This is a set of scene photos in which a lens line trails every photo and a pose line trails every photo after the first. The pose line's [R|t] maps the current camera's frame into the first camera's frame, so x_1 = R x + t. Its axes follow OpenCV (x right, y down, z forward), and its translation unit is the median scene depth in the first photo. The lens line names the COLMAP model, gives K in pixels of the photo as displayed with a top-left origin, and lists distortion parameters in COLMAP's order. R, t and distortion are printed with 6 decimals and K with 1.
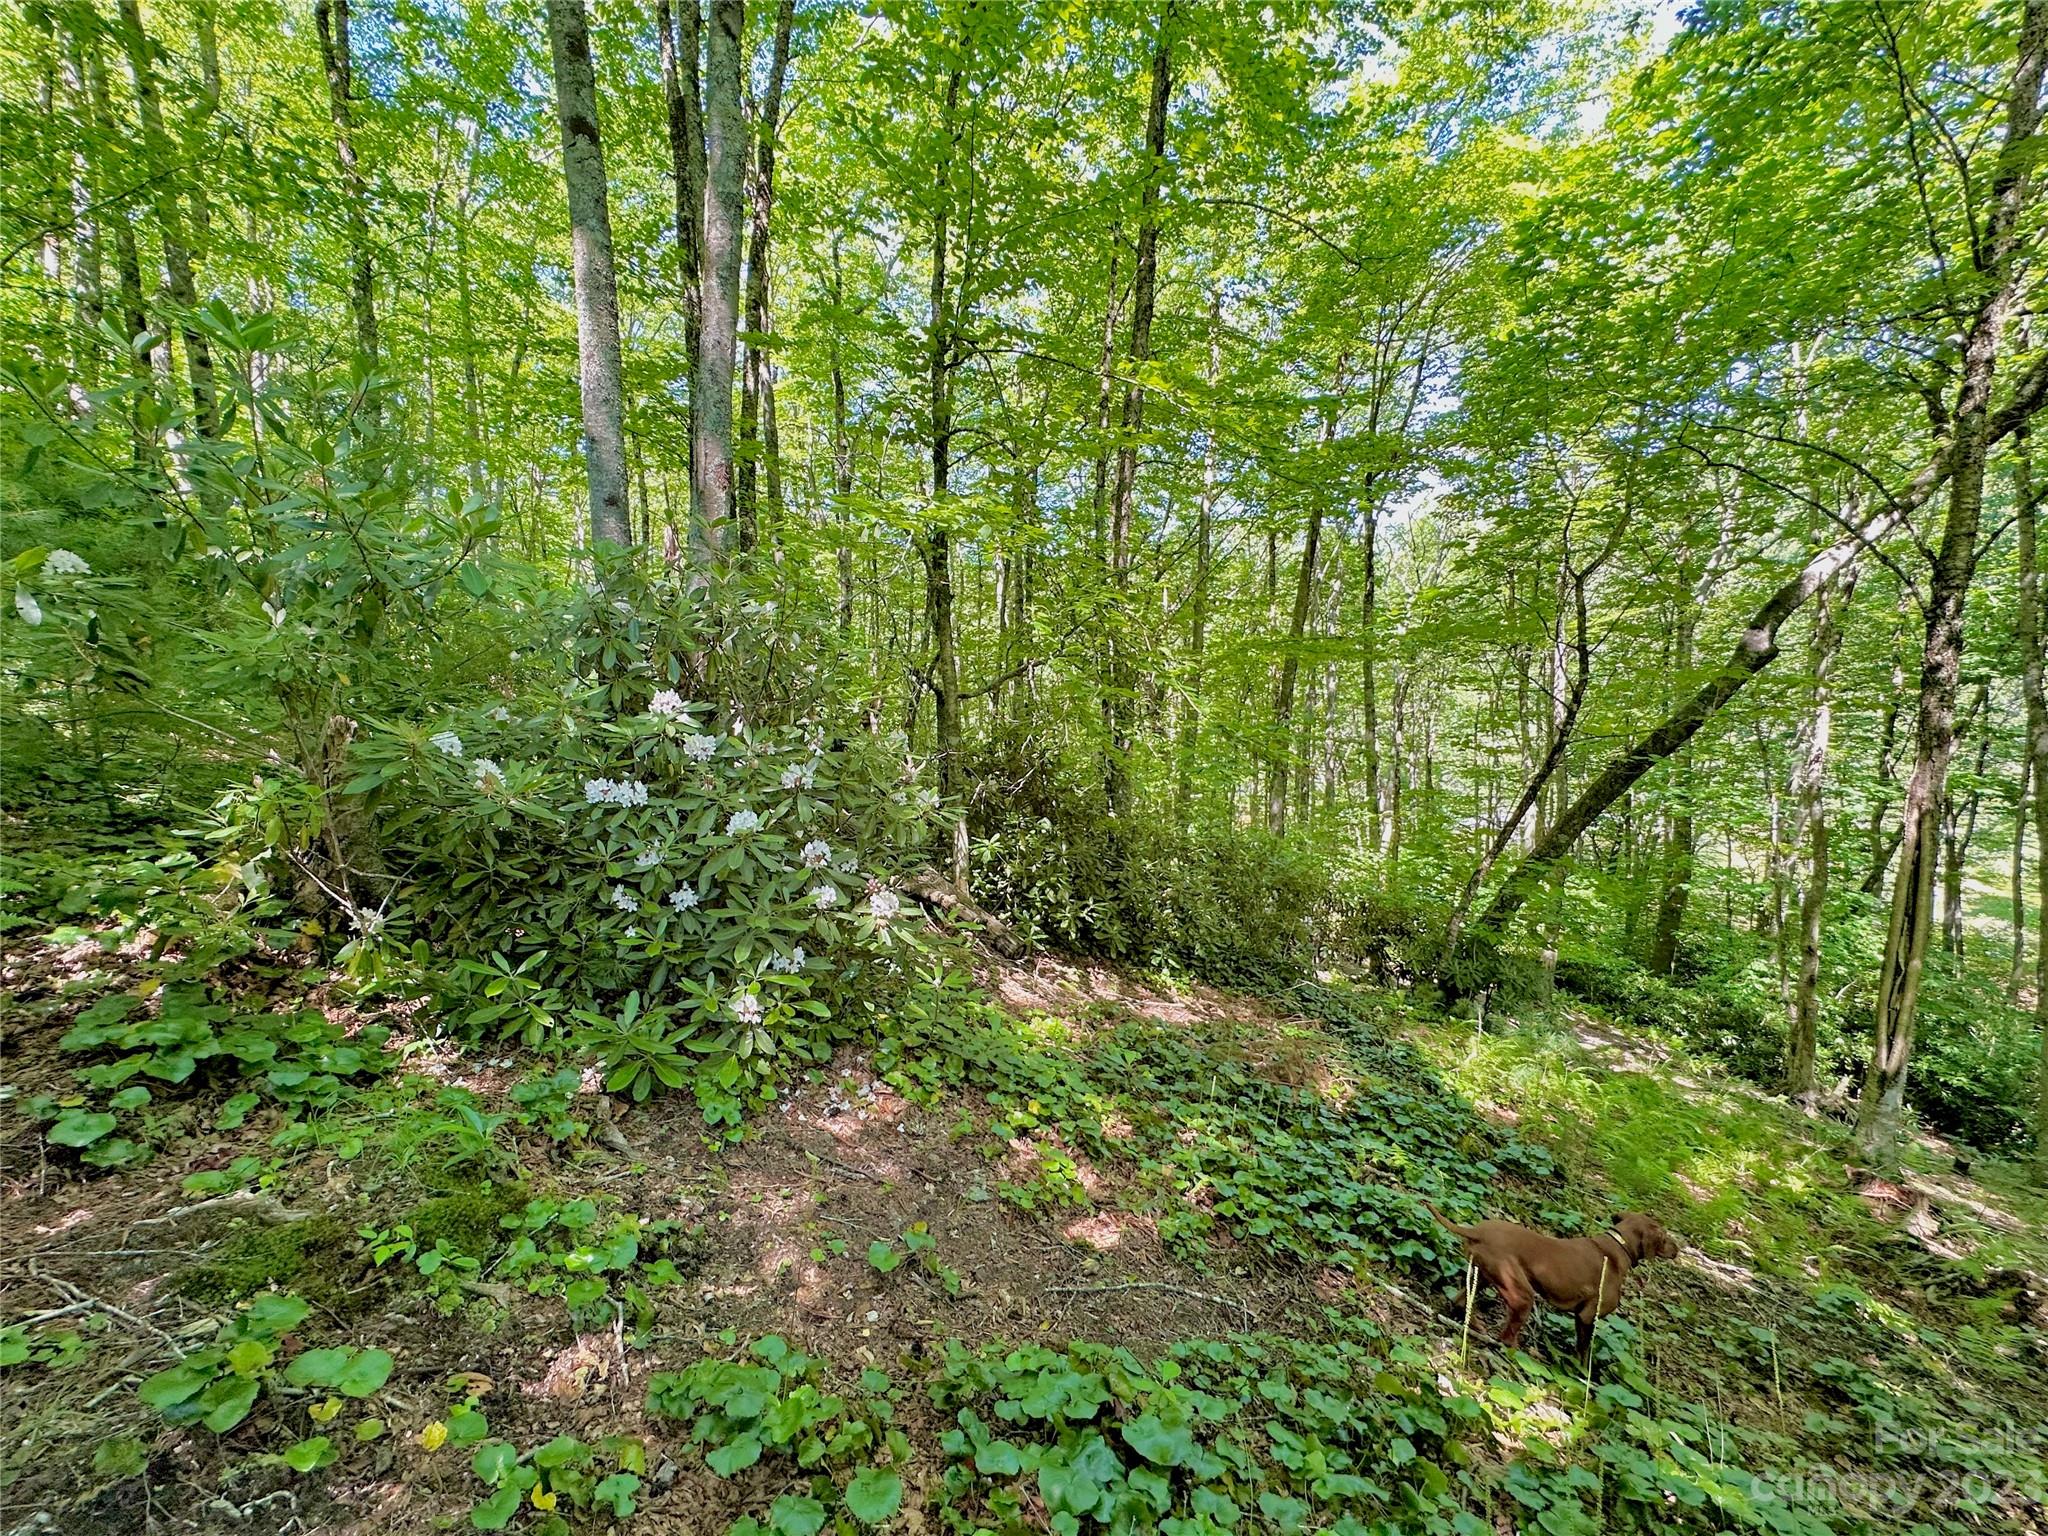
lens RADIAL K [[821.2, 0, 1023.9], [0, 821.2, 764.0], [0, 0, 1]] dist [-0.001335, 0.000121]
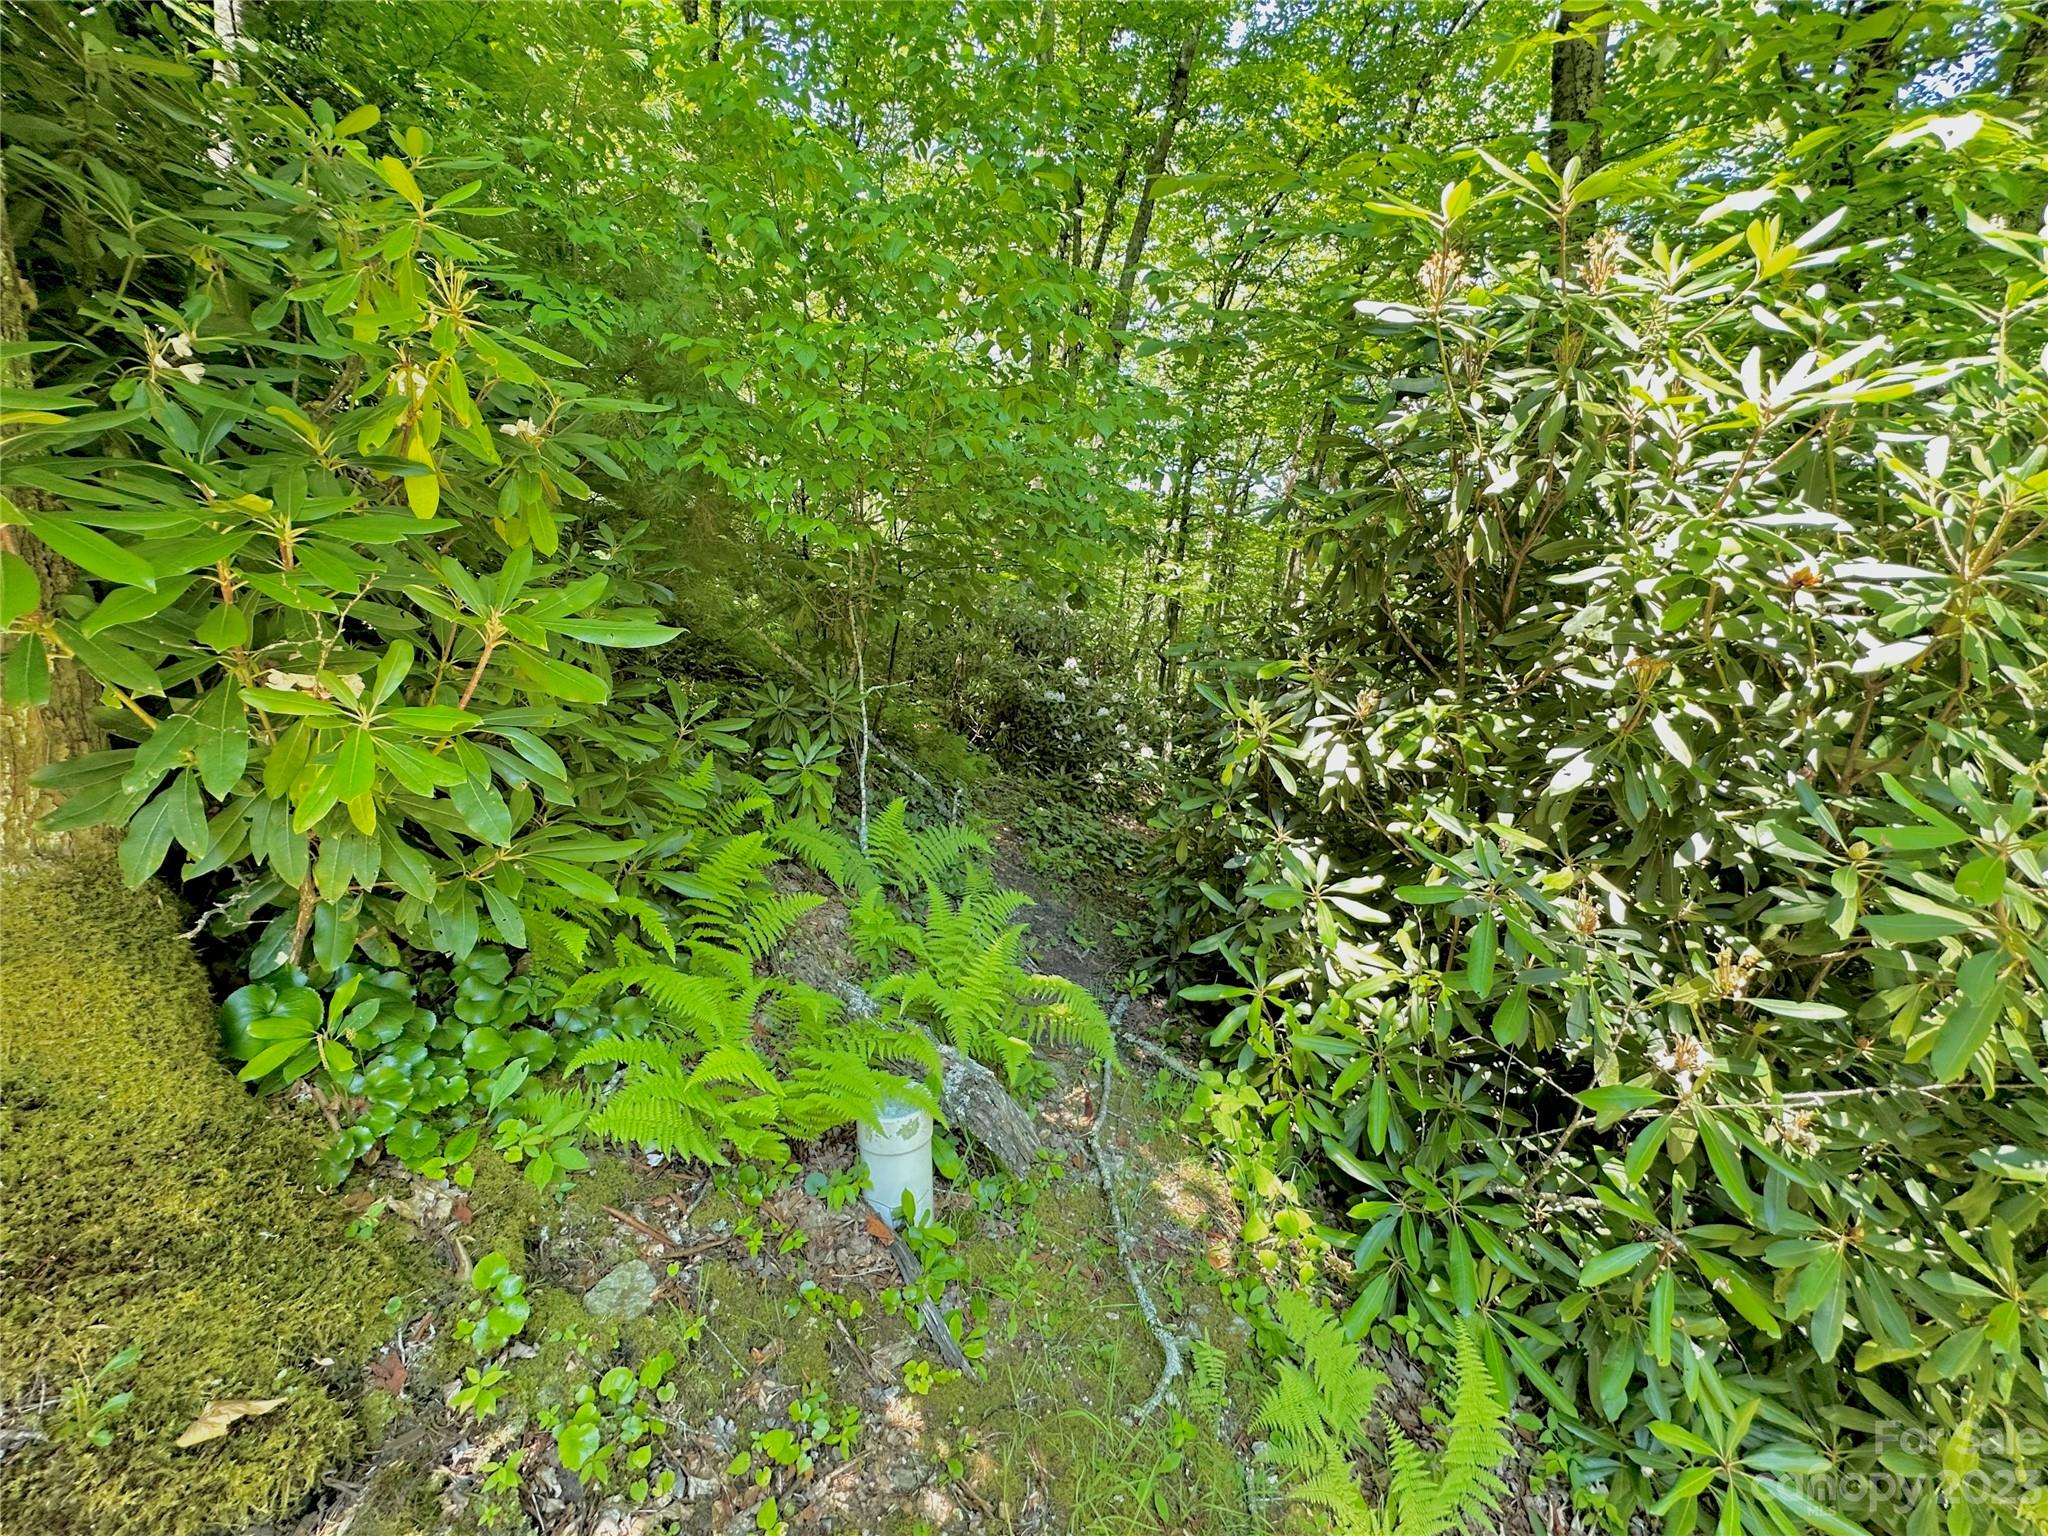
lens RADIAL K [[821.2, 0, 1023.6], [0, 821.2, 767.1], [0, 0, 1]] dist [-0.001335, 0.000121]
pose [[0.968576, 0.130624, -0.211657, 0.001772], [-0.113592, 0.989372, 0.090777, 0.032666], [0.221265, -0.063882, 0.973119, -1.638356]]
